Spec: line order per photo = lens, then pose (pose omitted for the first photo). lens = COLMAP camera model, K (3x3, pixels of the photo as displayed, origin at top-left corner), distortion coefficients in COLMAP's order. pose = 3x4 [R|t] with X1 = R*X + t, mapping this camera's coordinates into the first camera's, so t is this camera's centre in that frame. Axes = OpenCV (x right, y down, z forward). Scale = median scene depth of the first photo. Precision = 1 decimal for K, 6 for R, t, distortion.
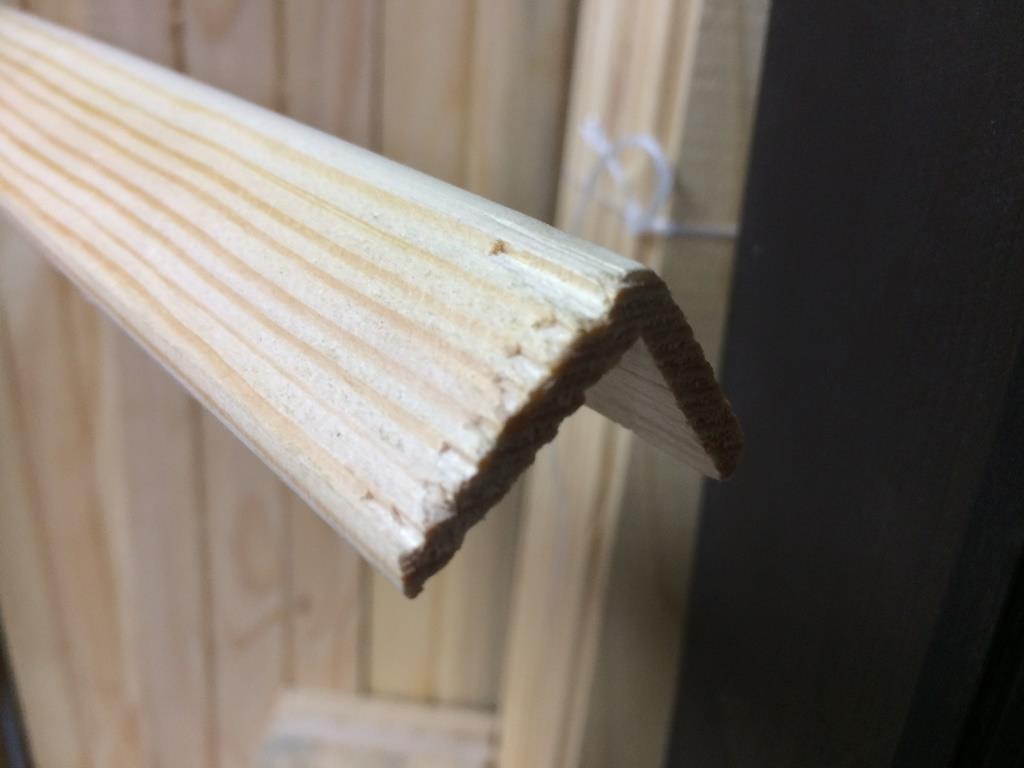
lens RADIAL K [[887.5, 0, 512.0], [0, 887.5, 384.0], [0, 0, 1]] dist [0.001192, -0.018035]
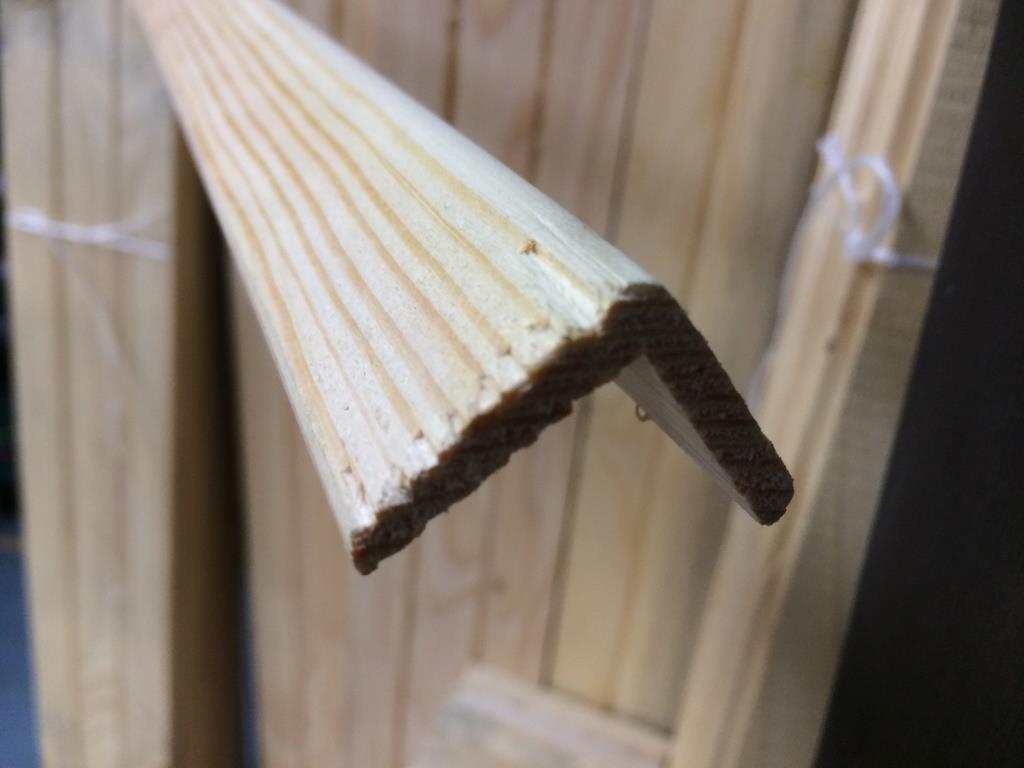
lens RADIAL K [[887.5, 0, 512.0], [0, 887.5, 384.0], [0, 0, 1]] dist [0.001192, -0.018035]
pose [[0.952866, 0.144368, -0.266842, 0.255628], [-0.145771, 0.989210, 0.014654, -0.014446], [0.266078, 0.024934, 0.963629, 0.044771]]
